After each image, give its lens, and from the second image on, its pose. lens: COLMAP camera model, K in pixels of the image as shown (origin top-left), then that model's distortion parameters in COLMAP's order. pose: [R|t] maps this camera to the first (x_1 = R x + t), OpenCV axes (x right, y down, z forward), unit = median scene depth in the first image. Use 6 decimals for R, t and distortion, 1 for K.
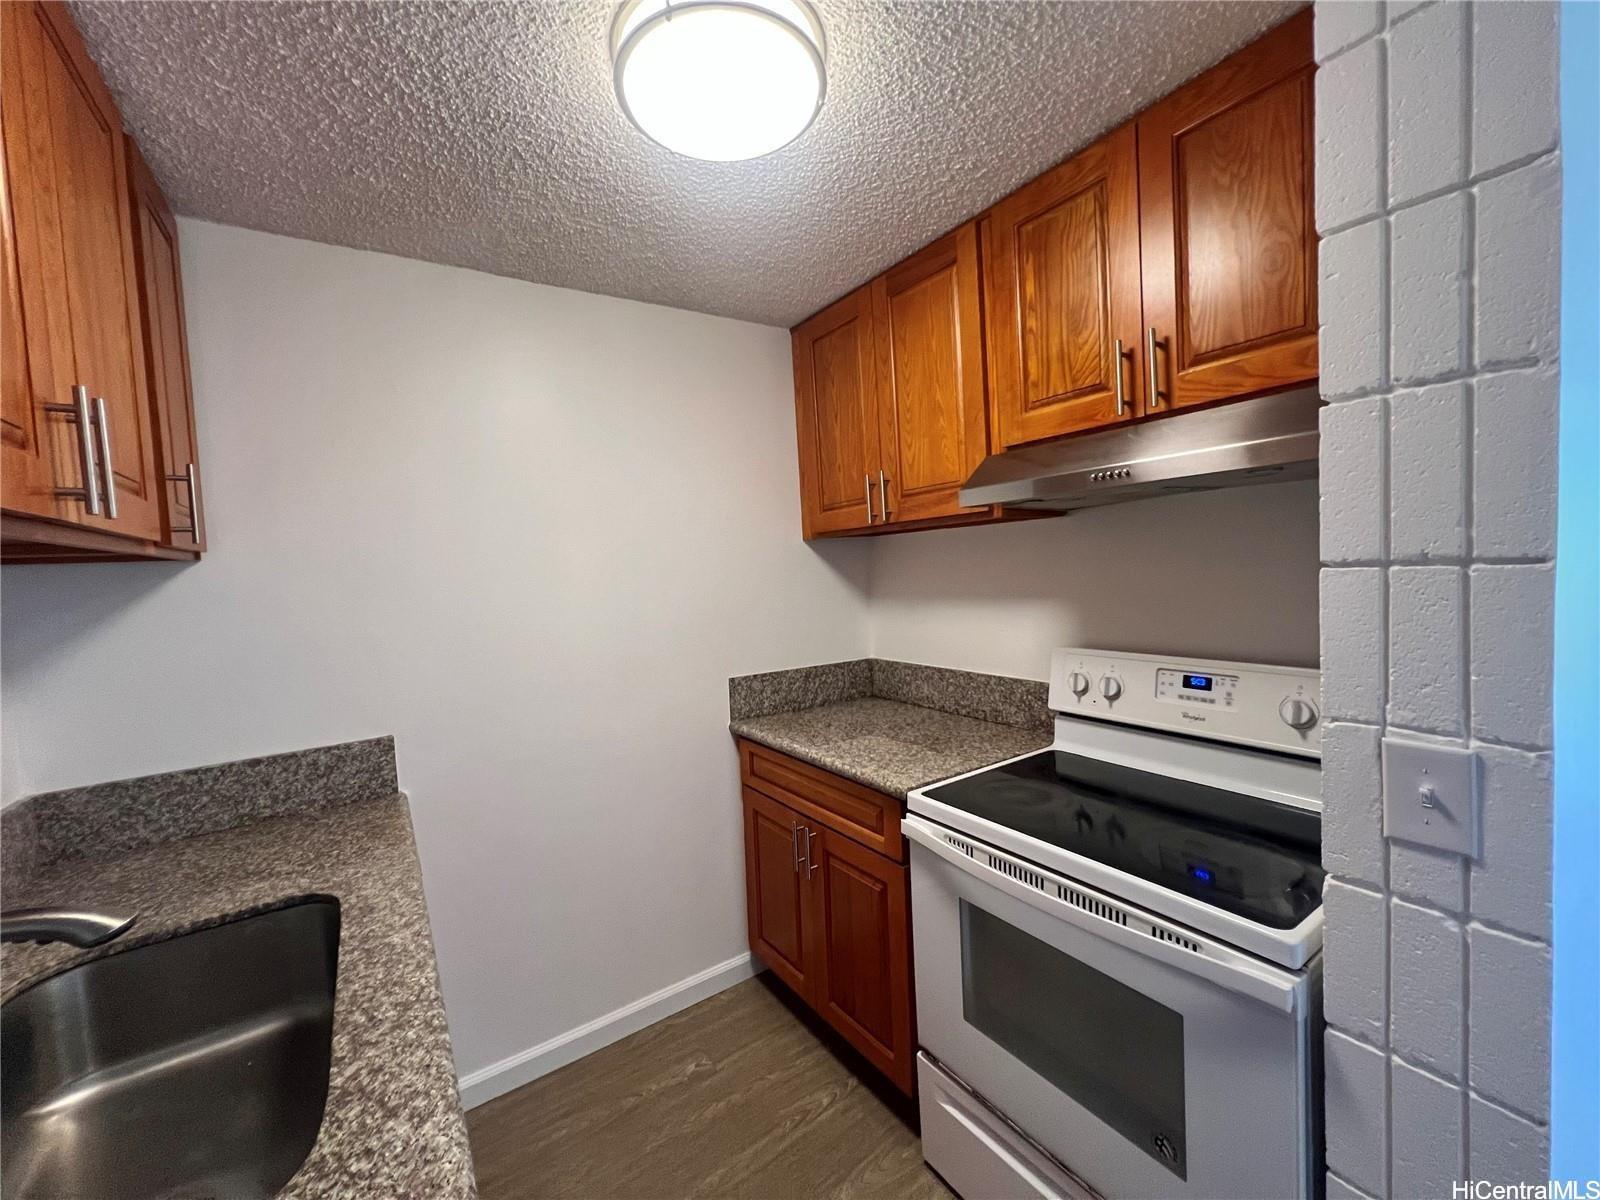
lens RADIAL K [[641.0, 0, 799.6], [0, 641.0, 598.0], [0, 0, 1]] dist [-0.001944, 0.000293]
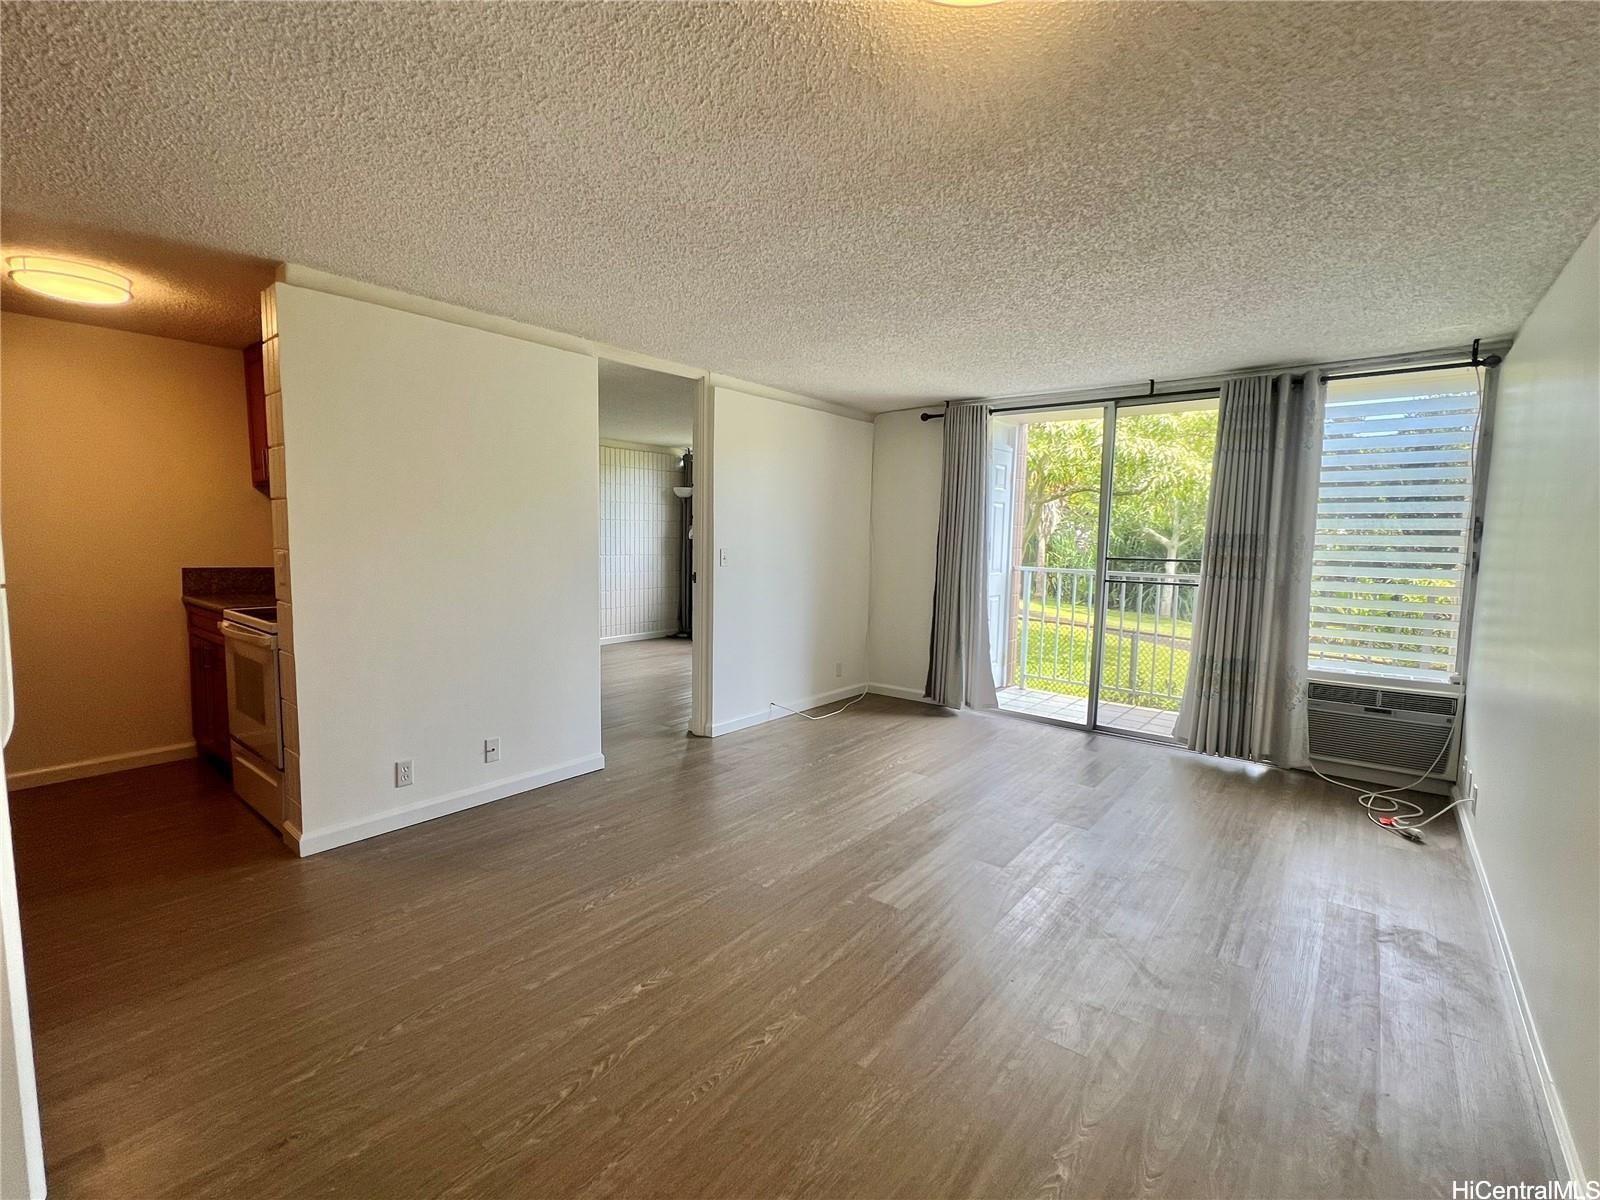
lens RADIAL K [[708.4, 0, 792.5], [0, 708.4, 597.8], [0, 0, 1]] dist [-0.002209, -0.000195]
pose [[0.954741, 0.041770, 0.294492, 1.175376], [-0.052034, 0.998278, 0.027100, 0.104908], [-0.292853, -0.041197, 0.955270, -1.605139]]
